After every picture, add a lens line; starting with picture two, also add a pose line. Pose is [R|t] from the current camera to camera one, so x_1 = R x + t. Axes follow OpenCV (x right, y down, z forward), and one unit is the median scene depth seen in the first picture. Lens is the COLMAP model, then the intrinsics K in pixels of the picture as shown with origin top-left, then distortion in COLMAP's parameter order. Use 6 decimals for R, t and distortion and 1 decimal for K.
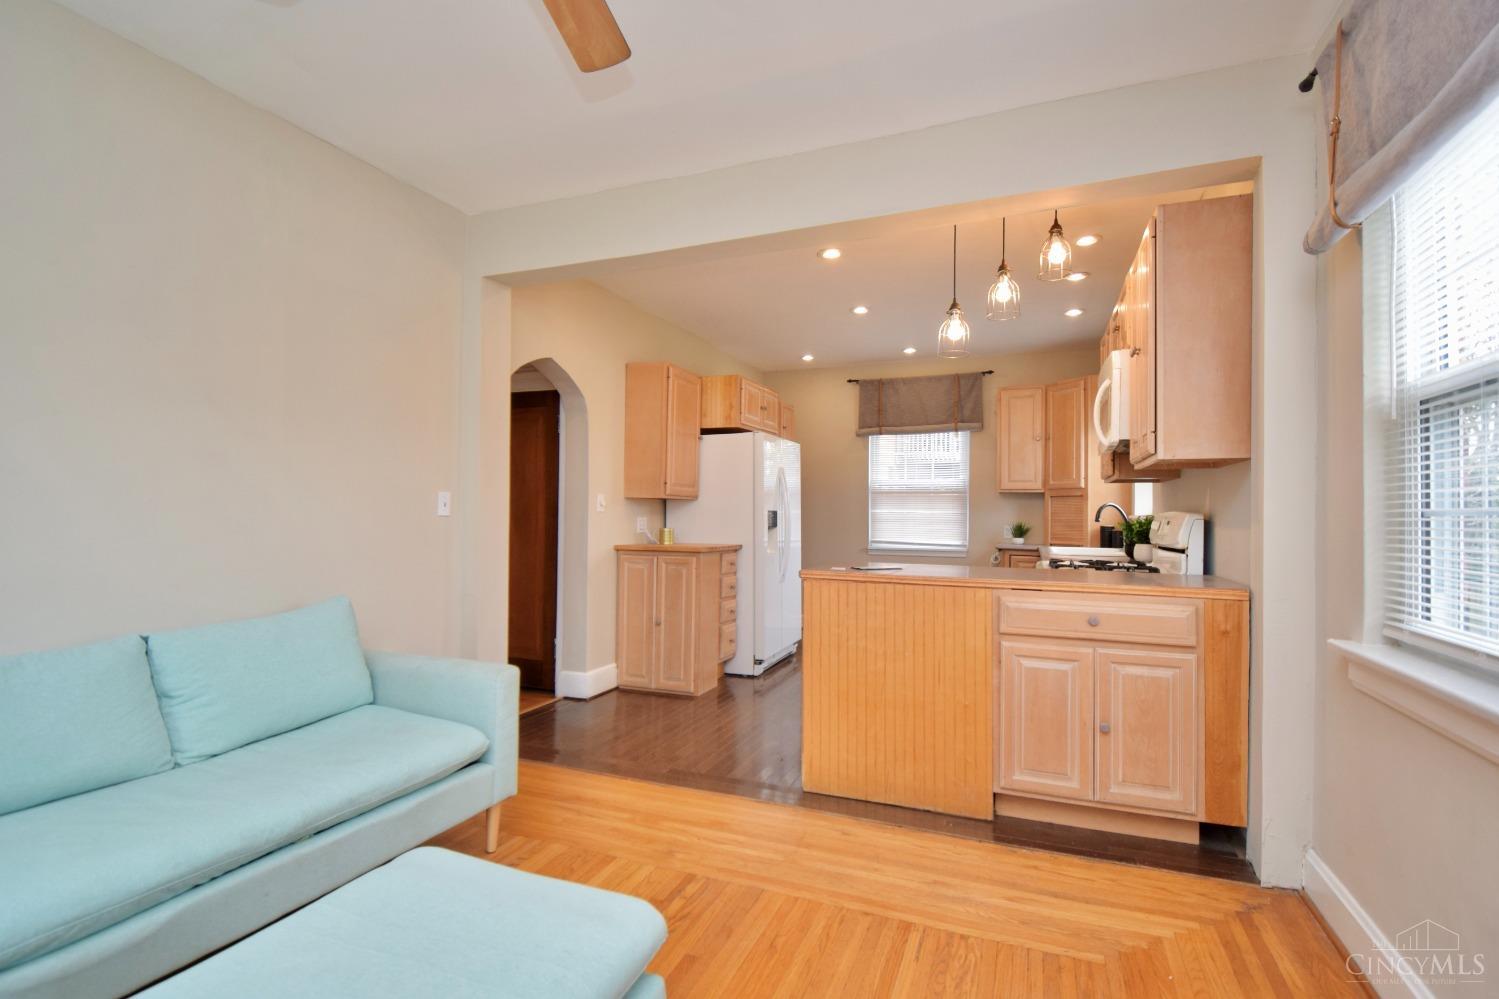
lens RADIAL K [[701.0, 0, 749.5], [0, 701.0, 499.5], [0, 0, 1]] dist [0.017996, -0.027500]
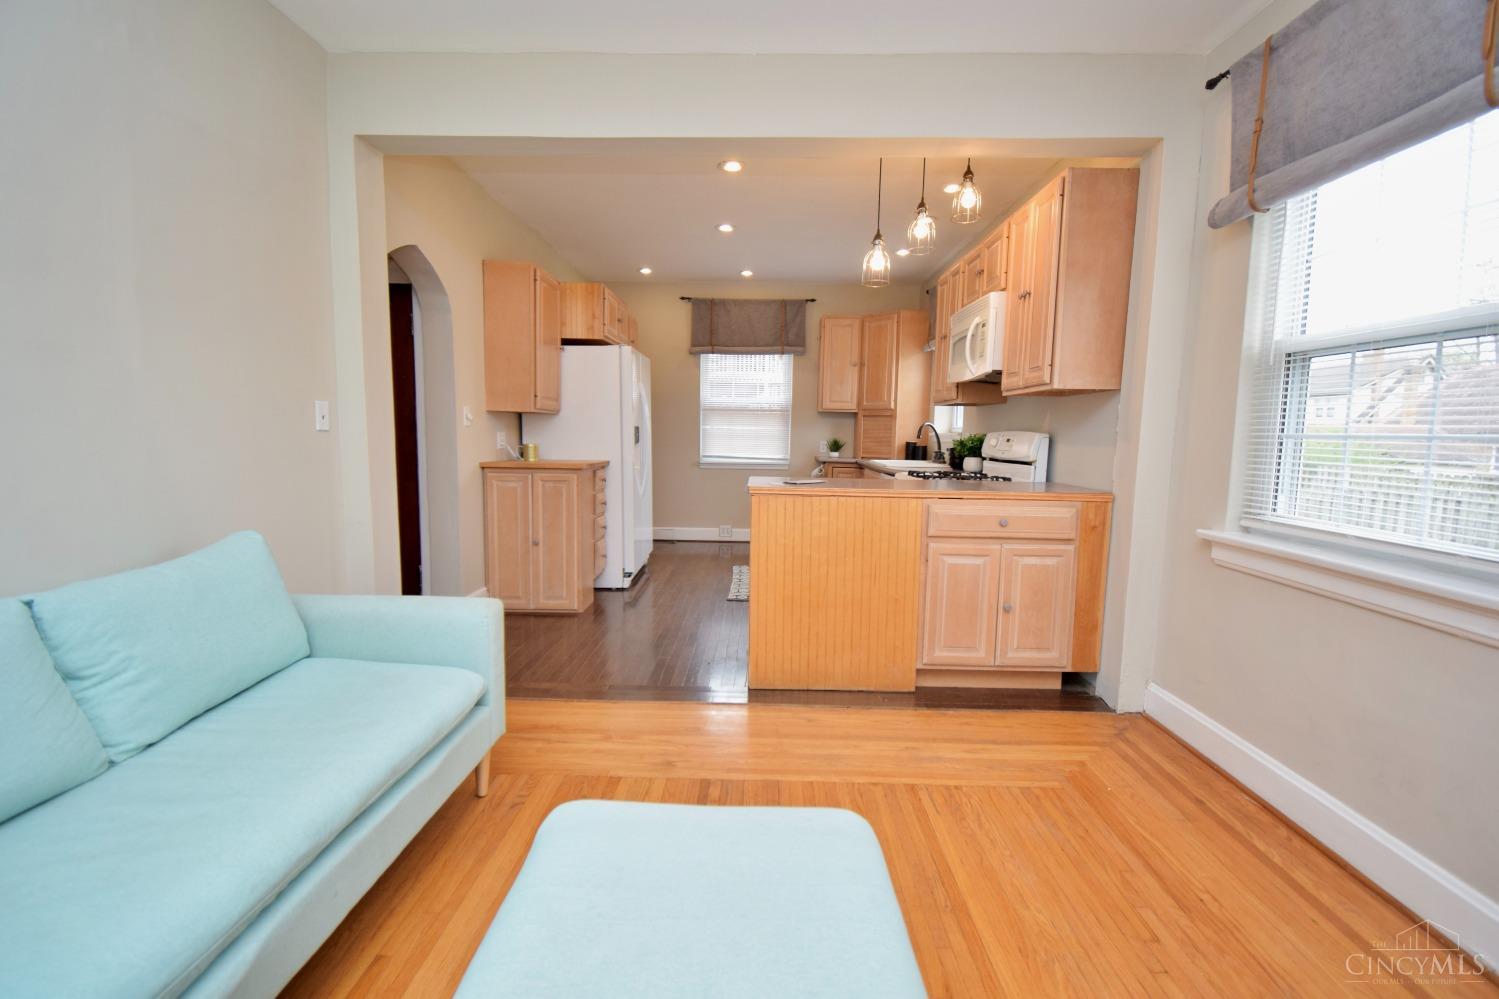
lens RADIAL K [[663.5, 0, 749.5], [0, 663.5, 499.5], [0, 0, 1]] dist [0.017755, -0.026762]
pose [[0.934280, -0.030220, 0.355256, -0.288146], [-0.015205, 0.992118, 0.124380, -0.001718], [-0.356215, -0.121607, 0.926457, 0.090920]]
